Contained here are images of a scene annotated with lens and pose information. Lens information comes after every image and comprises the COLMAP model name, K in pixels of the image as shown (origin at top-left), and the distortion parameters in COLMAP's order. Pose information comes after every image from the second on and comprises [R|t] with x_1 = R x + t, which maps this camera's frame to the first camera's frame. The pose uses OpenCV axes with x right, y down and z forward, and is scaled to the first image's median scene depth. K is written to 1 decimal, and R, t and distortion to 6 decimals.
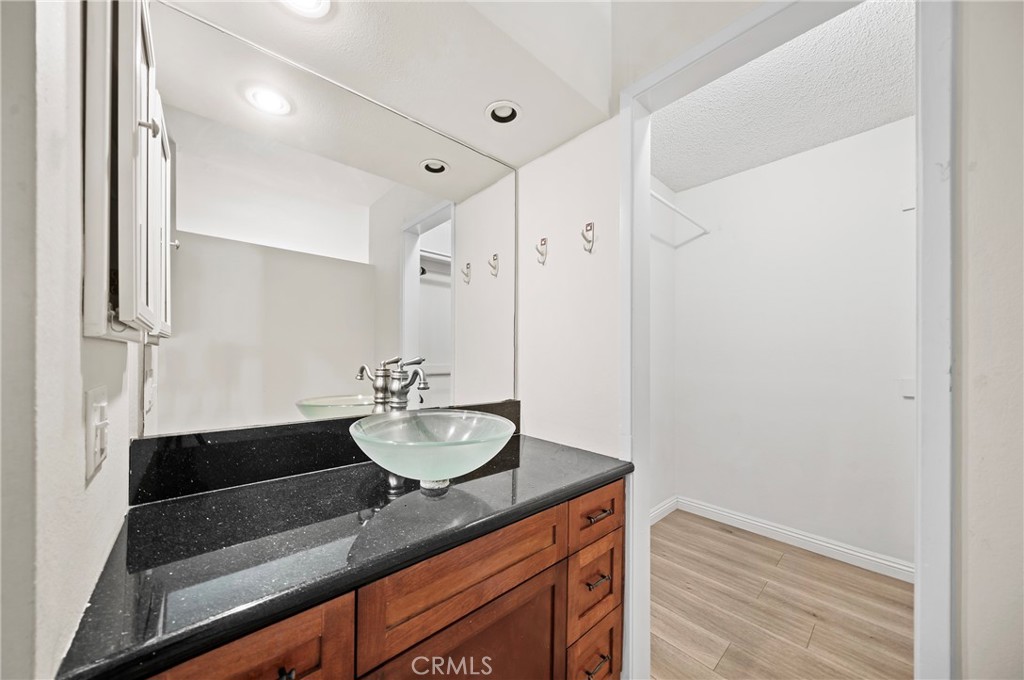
lens RADIAL K [[356.3, 0, 507.4], [0, 356.3, 366.5], [0, 0, 1]] dist [-0.002771, -0.000123]
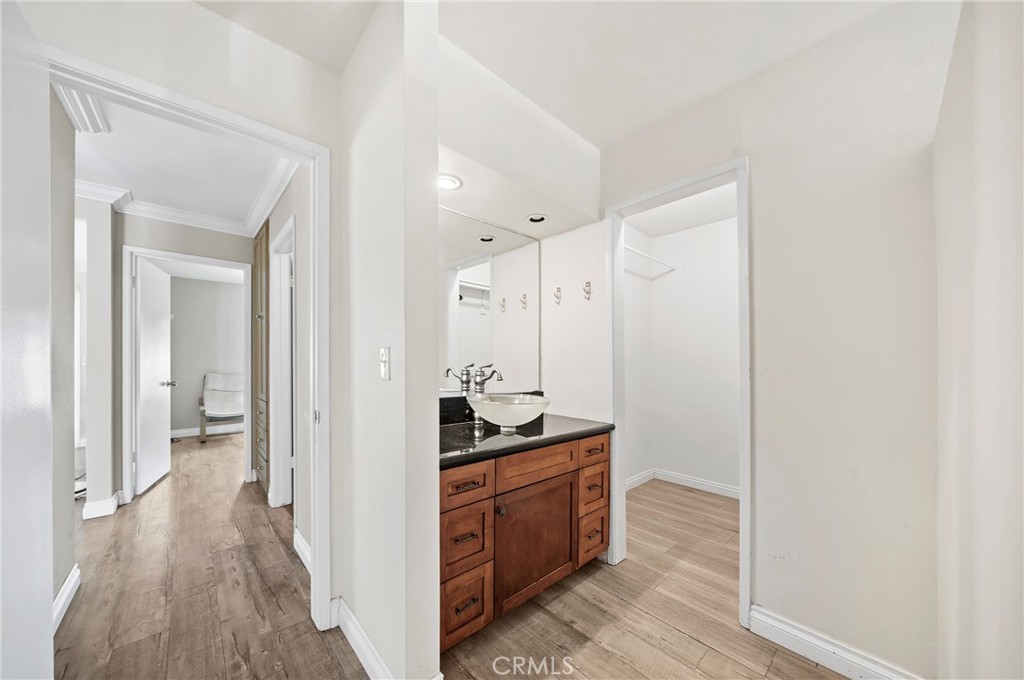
lens RADIAL K [[355.4, 0, 508.0], [0, 355.4, 356.5], [0, 0, 1]] dist [-0.009463, 0.002254]
pose [[0.999919, 0.002418, 0.012526, -0.185964], [-0.001858, 0.999007, -0.044515, 0.019700], [-0.012621, 0.044488, 0.998930, -0.728776]]
